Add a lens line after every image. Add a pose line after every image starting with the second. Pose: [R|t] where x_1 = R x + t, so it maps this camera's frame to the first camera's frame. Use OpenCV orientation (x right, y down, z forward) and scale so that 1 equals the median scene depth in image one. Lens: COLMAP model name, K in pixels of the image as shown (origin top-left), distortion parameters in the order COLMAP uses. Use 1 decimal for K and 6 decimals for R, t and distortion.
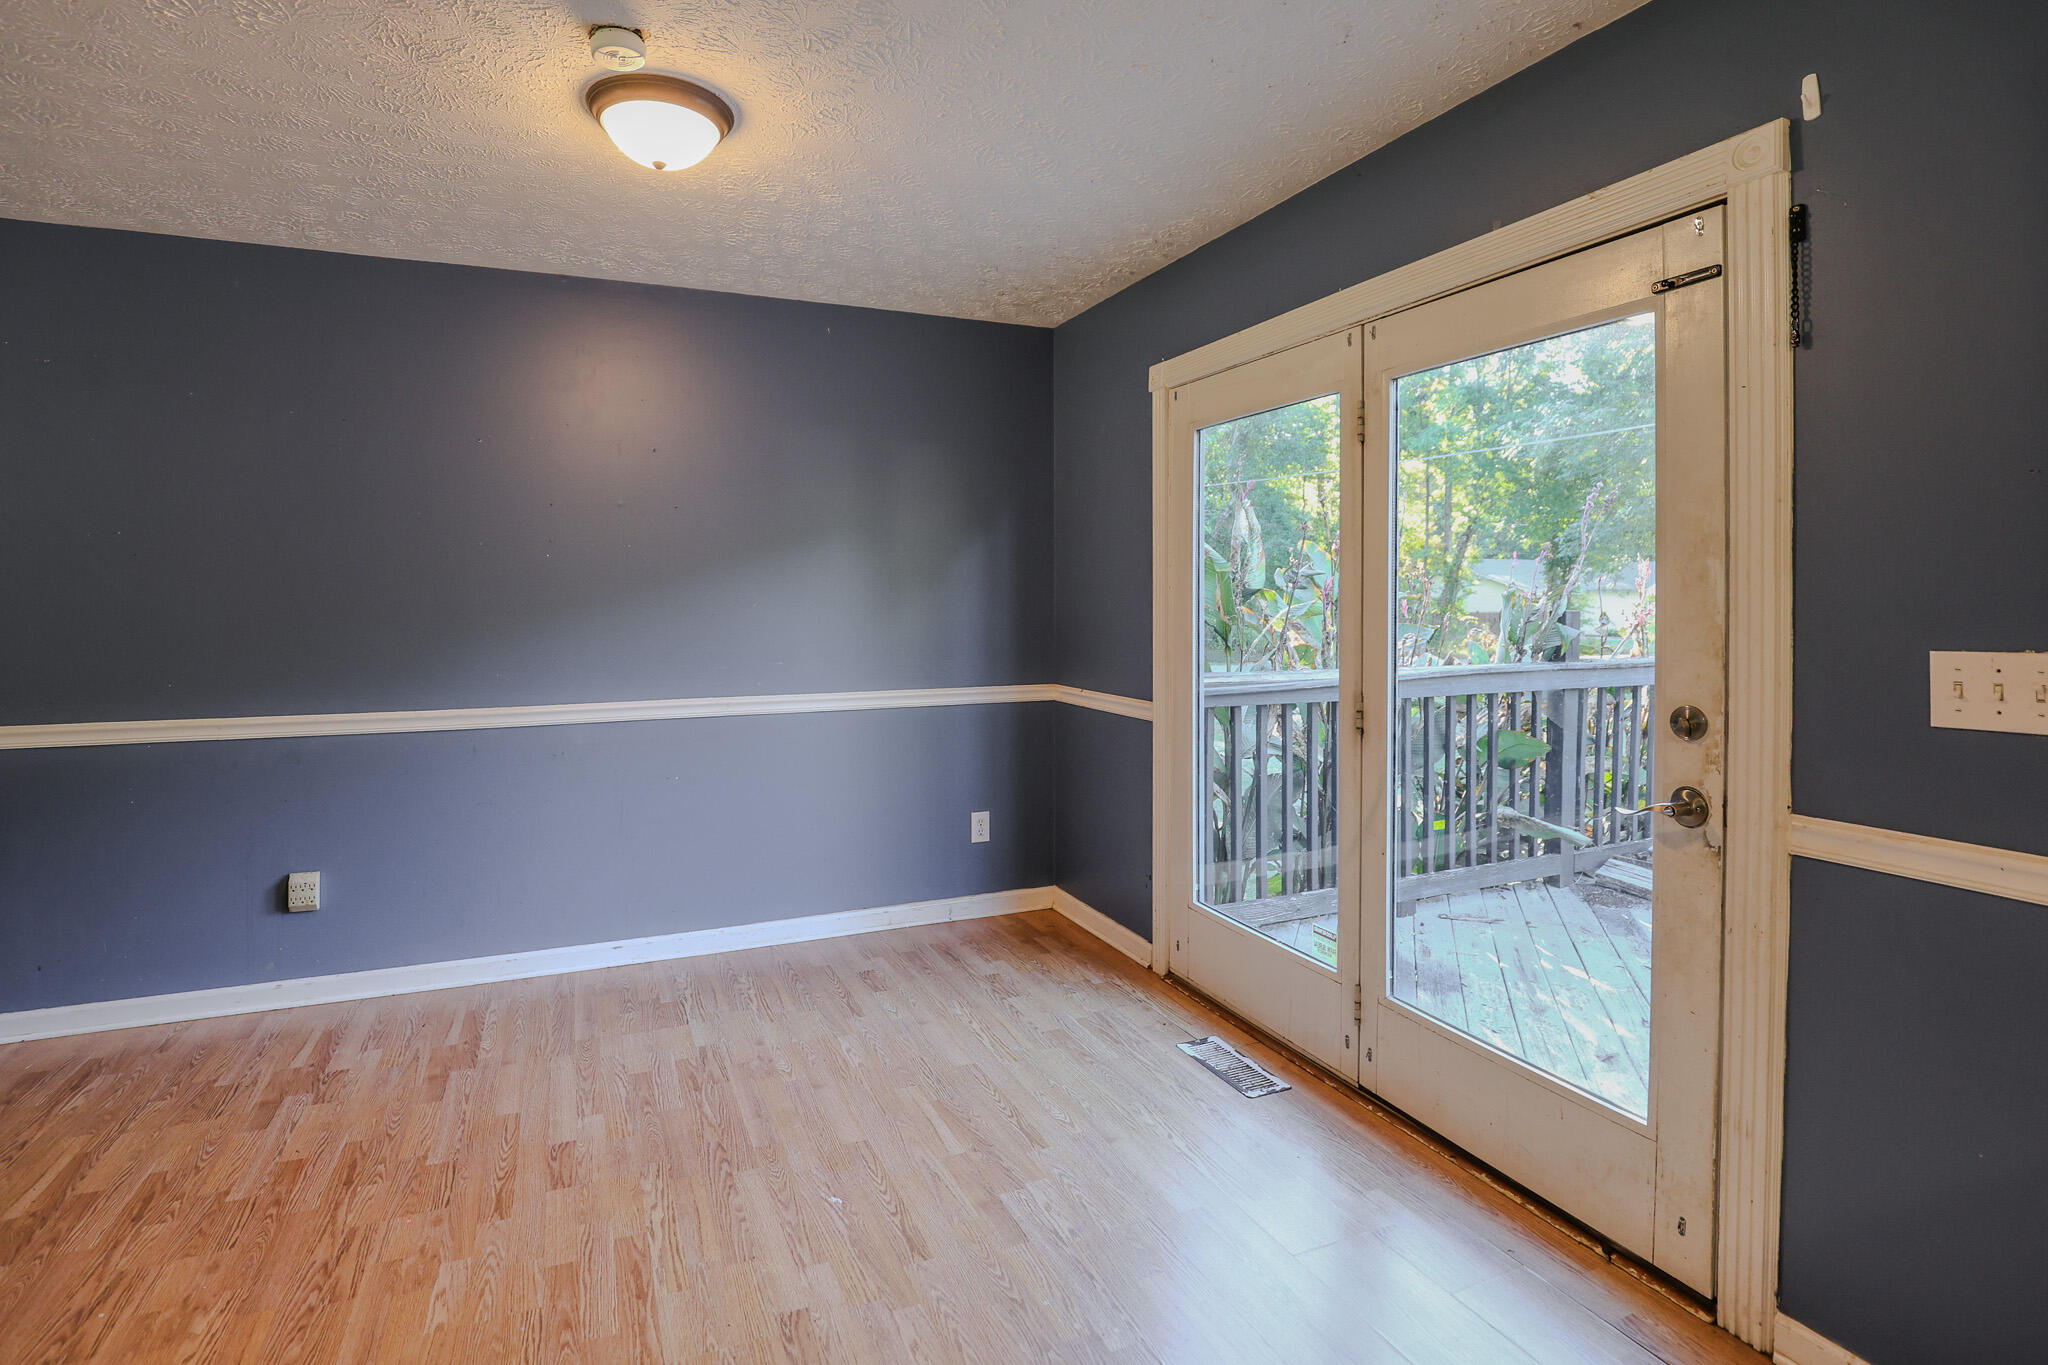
lens RADIAL K [[967.4, 0, 1024.5], [0, 967.4, 617.0], [0, 0, 1]] dist [-0.032624, 0.004634]
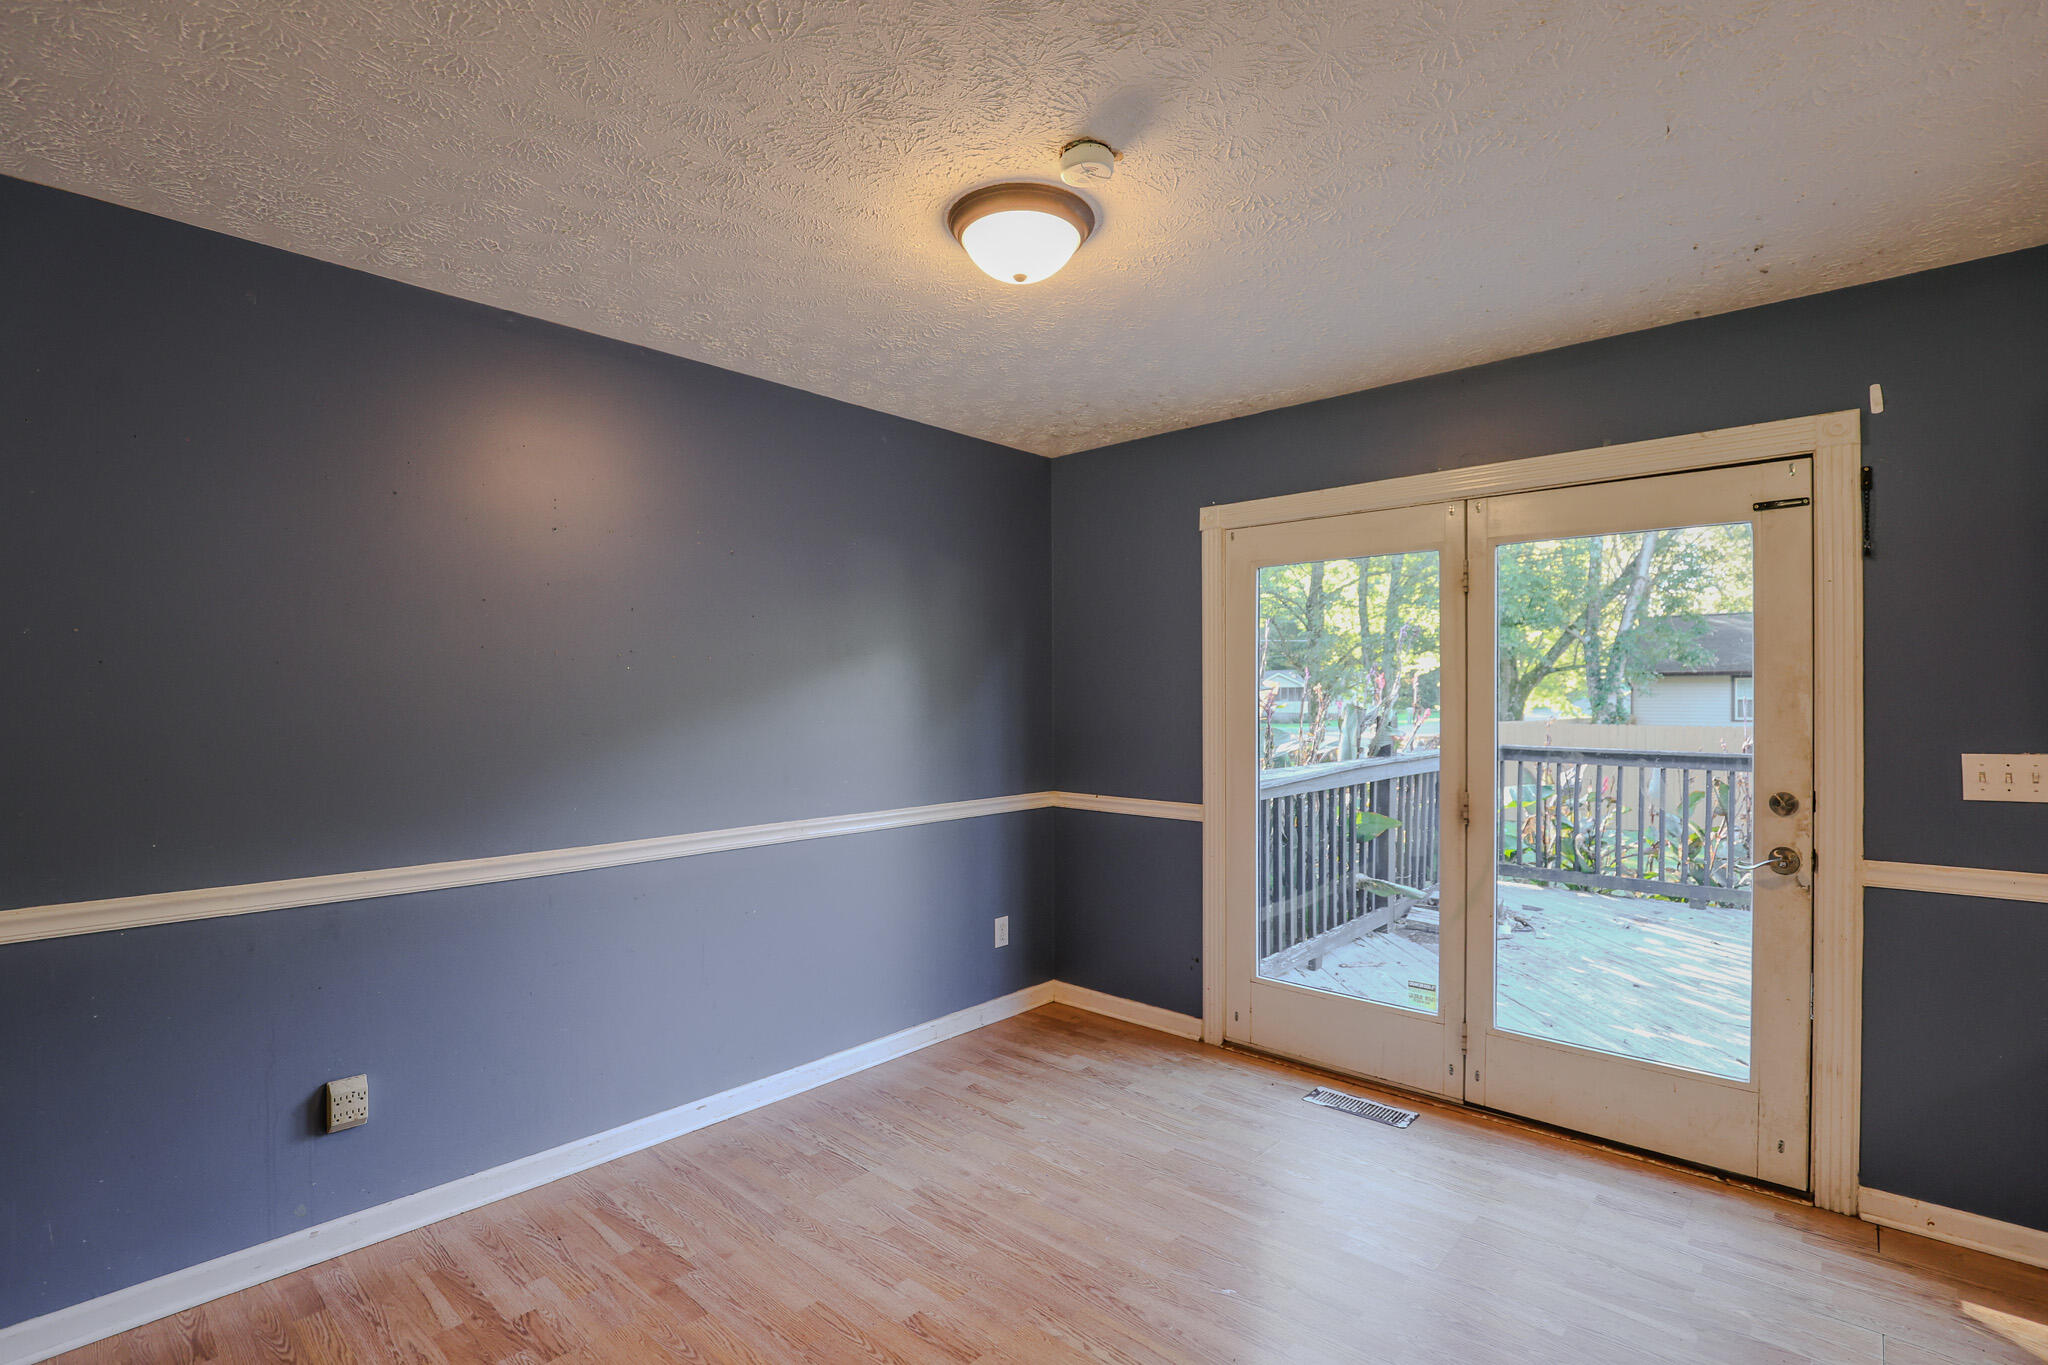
lens RADIAL K [[917.2, 0, 1022.7], [0, 917.2, 708.9], [0, 0, 1]] dist [-0.039476, 0.008258]
pose [[0.916089, -0.004196, 0.400952, -0.642495], [0.007172, 0.999957, -0.005923, -0.024803], [-0.400910, 0.008302, 0.916080, 0.136021]]
